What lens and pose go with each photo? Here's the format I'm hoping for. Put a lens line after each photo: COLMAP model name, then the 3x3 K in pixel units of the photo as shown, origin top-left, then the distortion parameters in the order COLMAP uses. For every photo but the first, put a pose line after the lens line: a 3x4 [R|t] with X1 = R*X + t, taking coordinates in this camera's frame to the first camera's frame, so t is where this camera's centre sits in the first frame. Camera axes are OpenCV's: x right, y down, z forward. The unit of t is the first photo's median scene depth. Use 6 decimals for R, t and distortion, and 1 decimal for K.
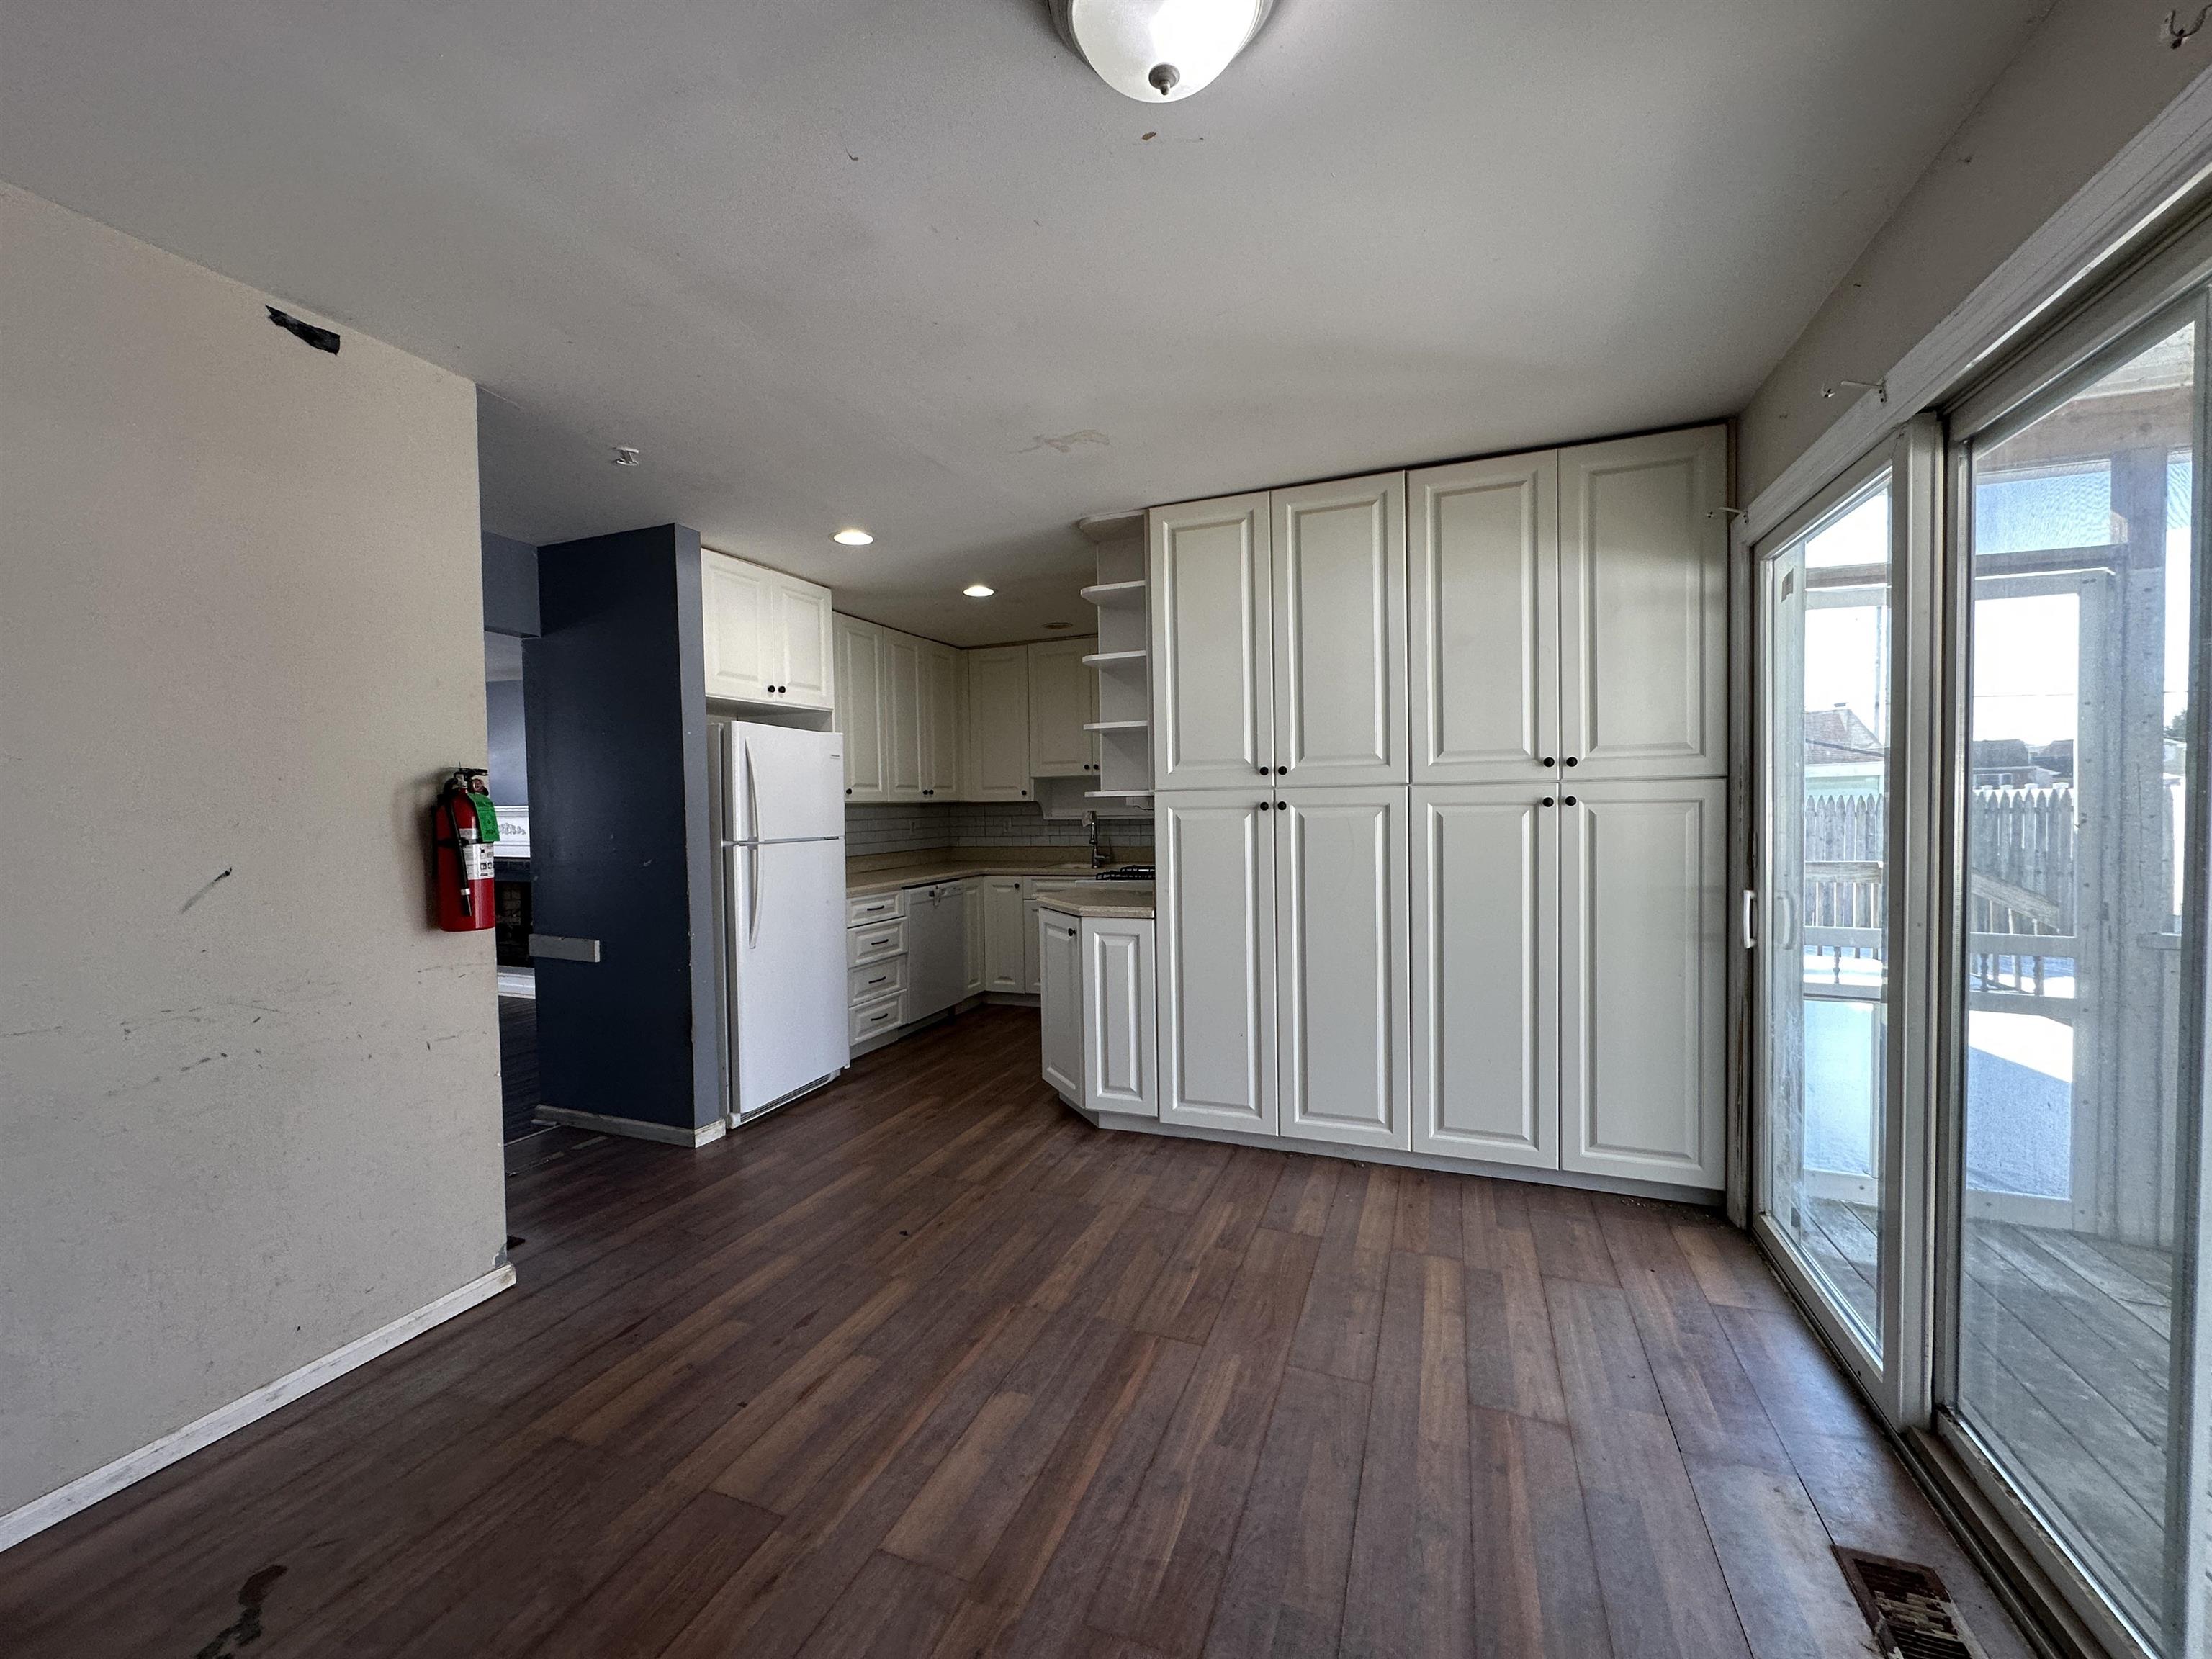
lens RADIAL K [[878.7, 0, 1105.8], [0, 878.7, 833.6], [0, 0, 1]] dist [-0.002596, 0.000954]
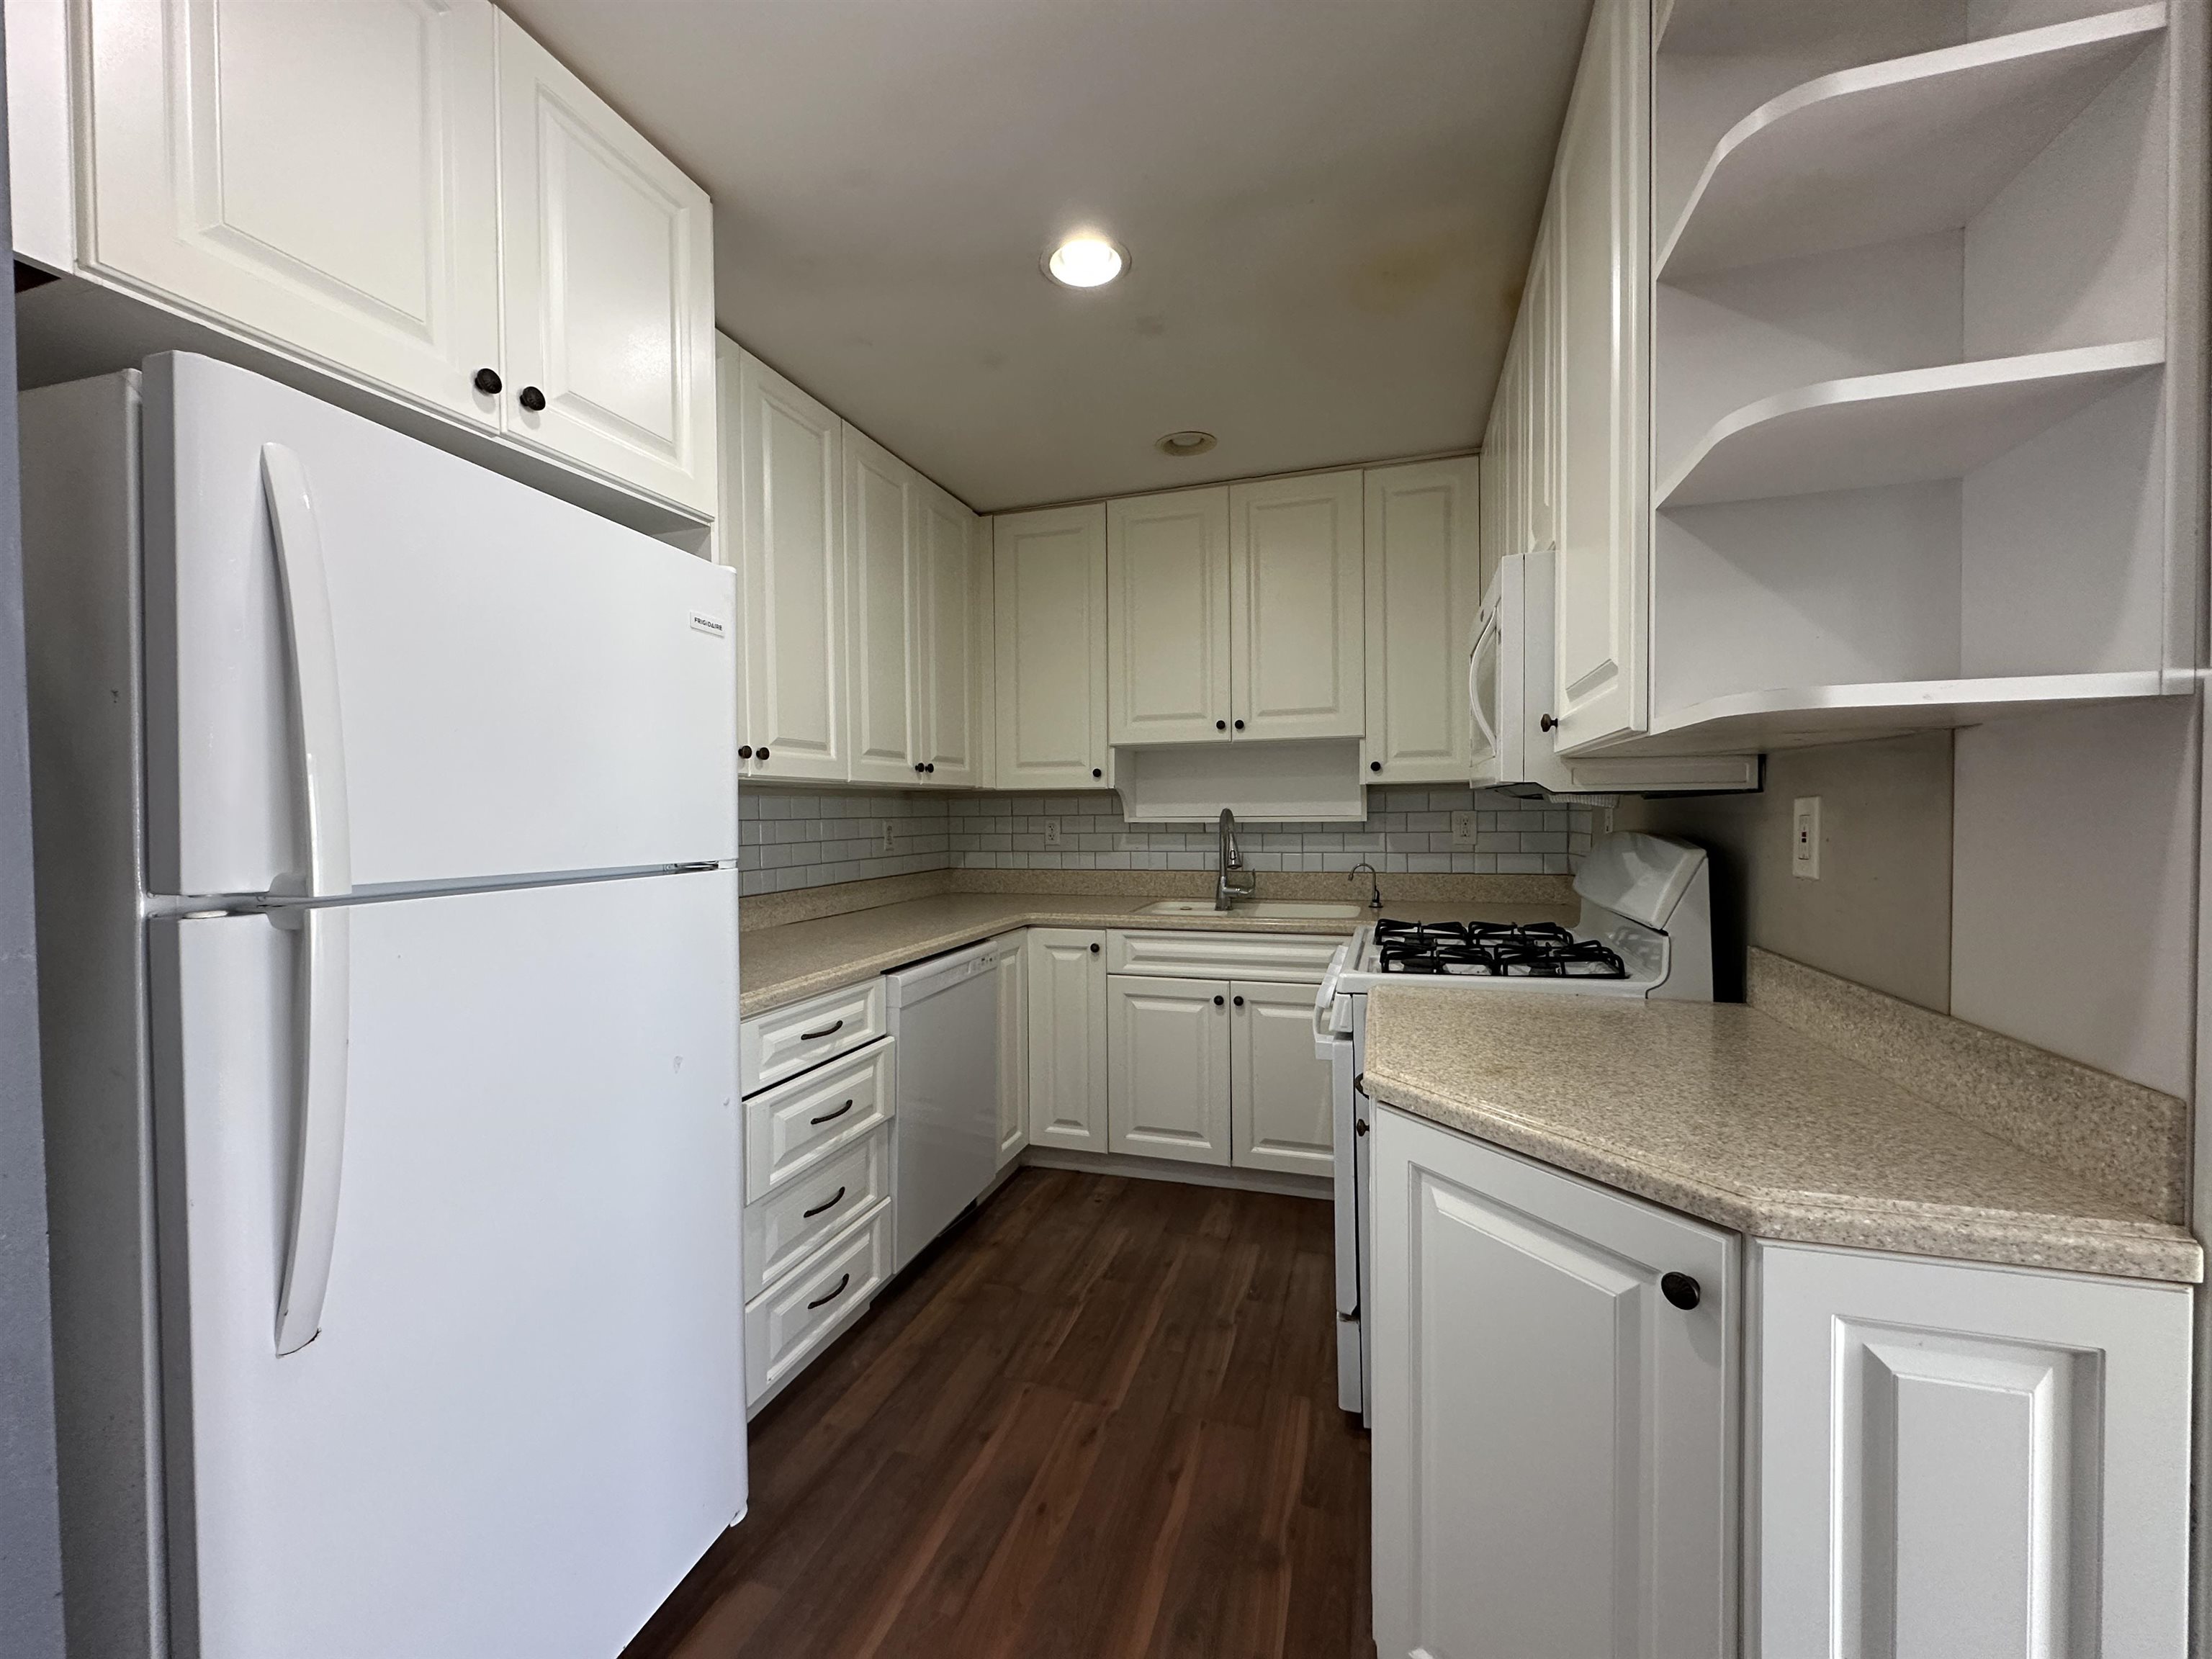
lens RADIAL K [[878.7, 0, 1101.8], [0, 878.7, 832.8], [0, 0, 1]] dist [-0.002596, 0.000954]
pose [[0.998210, 0.006344, 0.059467, -0.138449], [-0.005757, 0.999933, -0.010048, -0.004245], [-0.059527, 0.009687, 0.998180, 0.513447]]
